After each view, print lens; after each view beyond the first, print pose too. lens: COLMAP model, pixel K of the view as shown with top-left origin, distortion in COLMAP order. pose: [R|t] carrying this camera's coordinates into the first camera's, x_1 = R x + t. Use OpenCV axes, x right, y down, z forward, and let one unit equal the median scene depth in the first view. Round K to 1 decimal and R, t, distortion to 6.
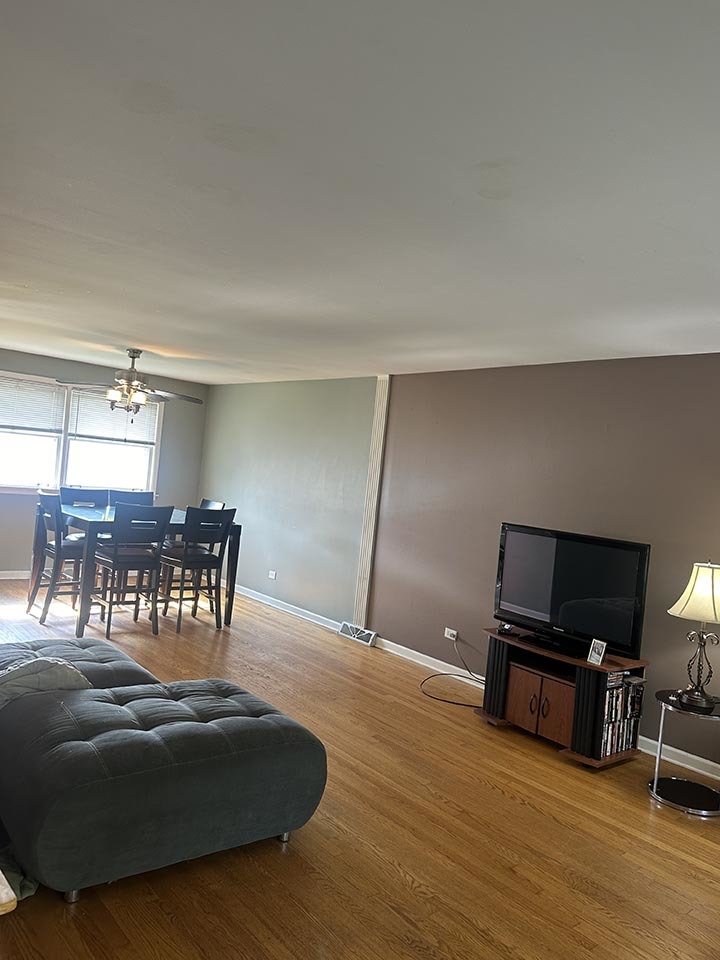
lens RADIAL K [[691.6, 0, 360.0], [0, 691.6, 480.0], [0, 0, 1]] dist [0.001479, -0.001063]
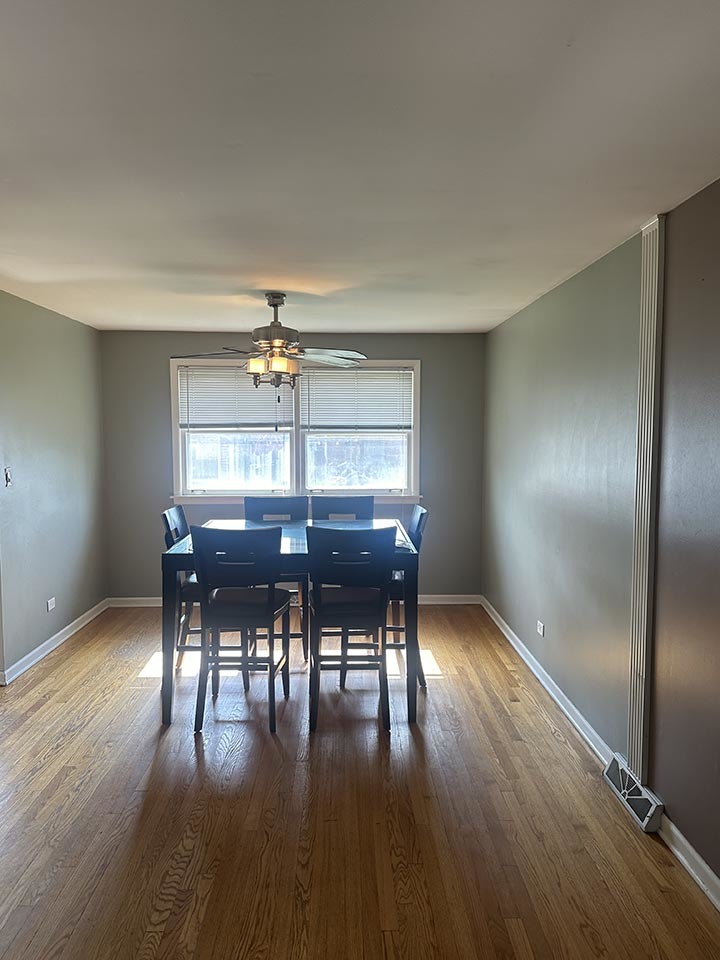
lens RADIAL K [[691.6, 0, 360.0], [0, 691.6, 480.0], [0, 0, 1]] dist [0.001479, -0.001063]
pose [[0.764728, -0.053820, -0.642101, 0.164462], [0.069154, 0.997605, -0.001257, 0.000822], [0.640631, -0.043443, 0.766619, 0.522042]]
